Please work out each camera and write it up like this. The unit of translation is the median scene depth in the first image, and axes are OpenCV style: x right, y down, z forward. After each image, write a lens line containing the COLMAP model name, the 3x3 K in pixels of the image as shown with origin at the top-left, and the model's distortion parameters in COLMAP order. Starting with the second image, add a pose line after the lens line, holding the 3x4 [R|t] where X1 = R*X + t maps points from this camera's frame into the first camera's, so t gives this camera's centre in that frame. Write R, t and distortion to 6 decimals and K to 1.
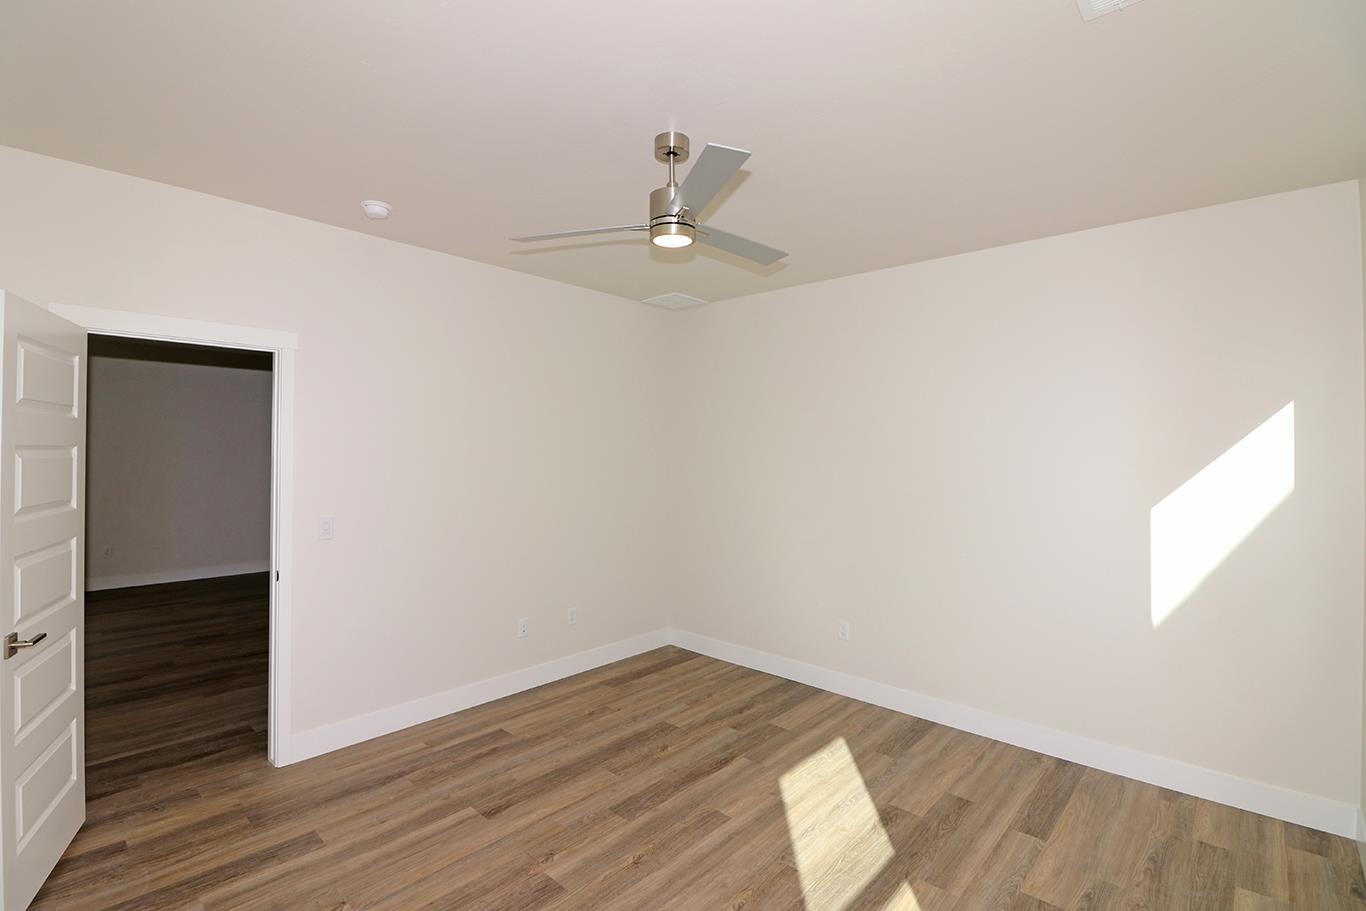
lens RADIAL K [[637.7, 0, 675.8], [0, 637.7, 441.4], [0, 0, 1]] dist [0.001818, -0.013563]
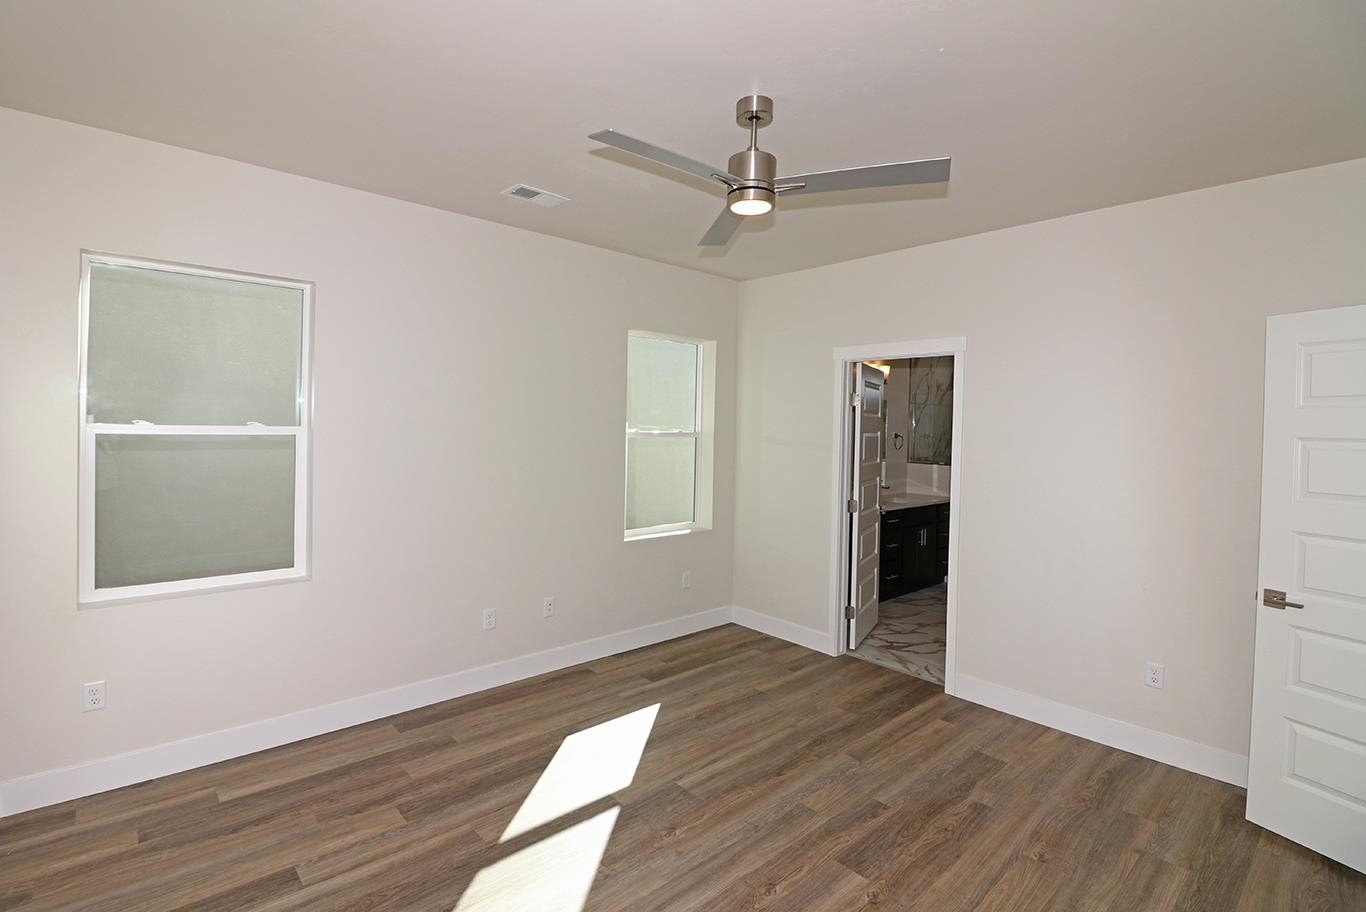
lens RADIAL K [[637.7, 0, 675.8], [0, 637.7, 441.9], [0, 0, 1]] dist [0.001818, -0.013563]
pose [[-0.996126, -0.033009, 0.081505, 0.015930], [-0.032220, 0.999421, 0.010977, 0.026700], [-0.081820, 0.008309, -0.996612, 1.556959]]
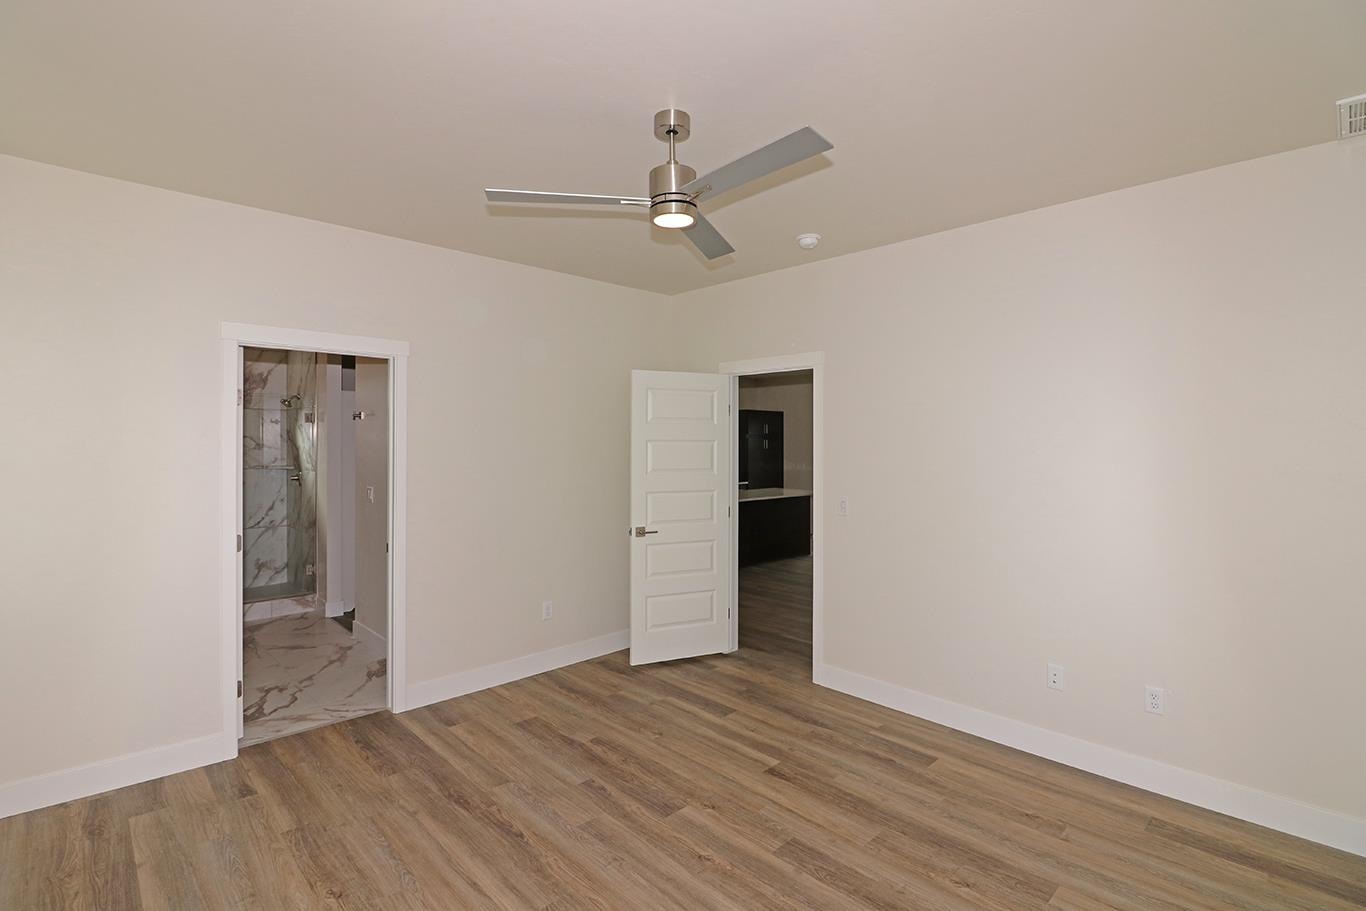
lens RADIAL K [[637.7, 0, 675.8], [0, 637.7, 441.4], [0, 0, 1]] dist [0.001818, -0.013563]
pose [[-0.063976, -0.010816, -0.997893, 0.761053], [0.007174, 0.999910, -0.011298, 0.025364], [0.997926, -0.007881, -0.063893, 0.844923]]
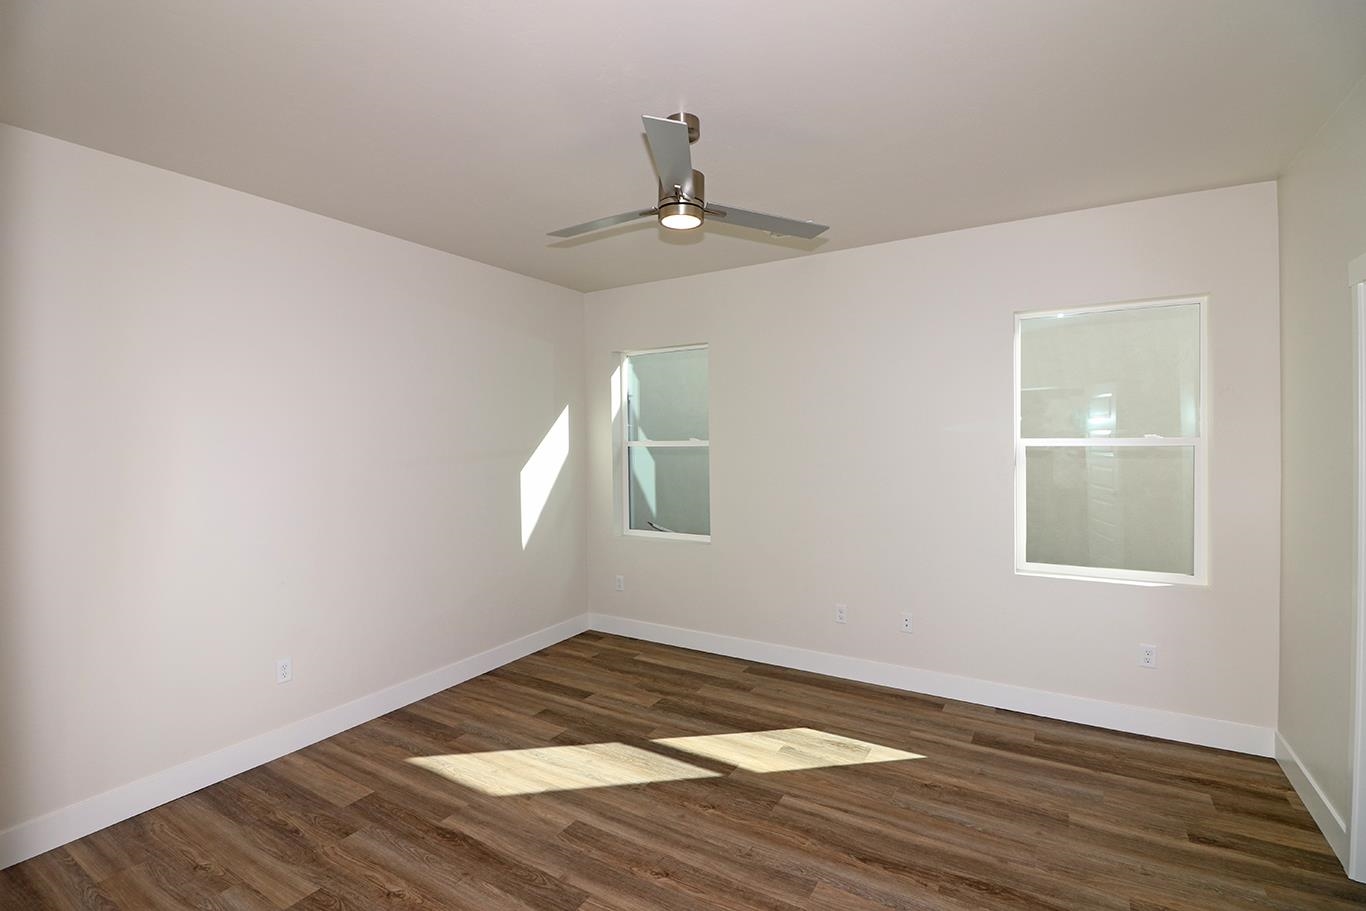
lens RADIAL K [[637.7, 0, 675.8], [0, 637.7, 441.4], [0, 0, 1]] dist [0.001818, -0.013563]
pose [[-0.201899, -0.012744, 0.979324, -0.790132], [-0.004494, 0.999917, 0.012085, 0.016787], [-0.979396, -0.001961, -0.201939, 0.963891]]
